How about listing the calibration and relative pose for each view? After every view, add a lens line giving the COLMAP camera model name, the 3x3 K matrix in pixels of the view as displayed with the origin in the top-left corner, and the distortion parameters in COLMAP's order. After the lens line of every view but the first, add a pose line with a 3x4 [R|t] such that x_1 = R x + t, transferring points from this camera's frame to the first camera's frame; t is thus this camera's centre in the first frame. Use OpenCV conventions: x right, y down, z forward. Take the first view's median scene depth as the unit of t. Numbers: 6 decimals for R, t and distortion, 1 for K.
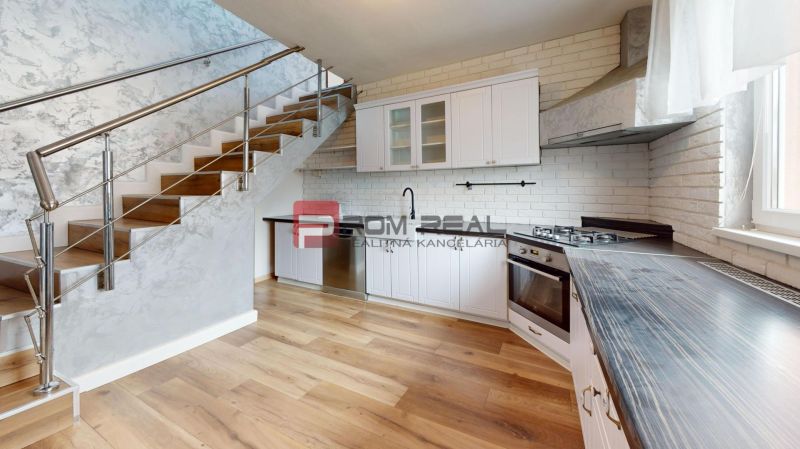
lens RADIAL K [[274.4, 0, 400.4], [0, 274.4, 224.1], [0, 0, 1]] dist [0.013098, -0.000144]
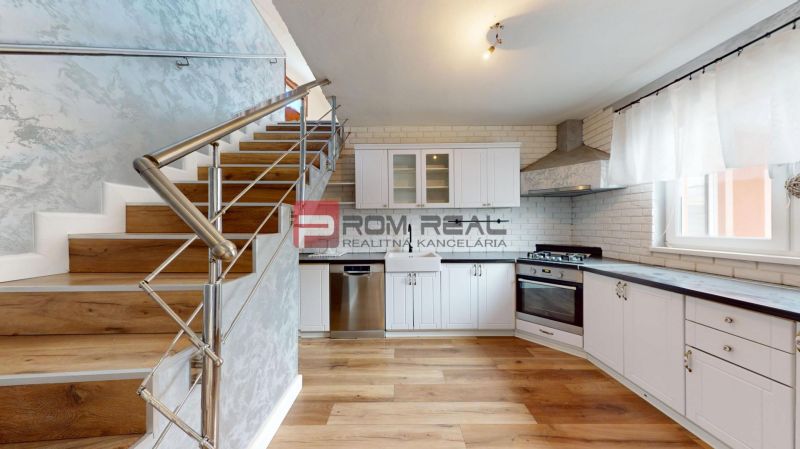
lens RADIAL K [[249.6, 0, 399.6], [0, 249.6, 224.7], [0, 0, 1]] dist [0.011990, 0.000093]
pose [[0.888858, 0.004612, 0.458159, -0.613508], [0.056540, 0.991202, -0.119670, -0.014136], [-0.454680, 0.132274, 0.880778, 0.174690]]
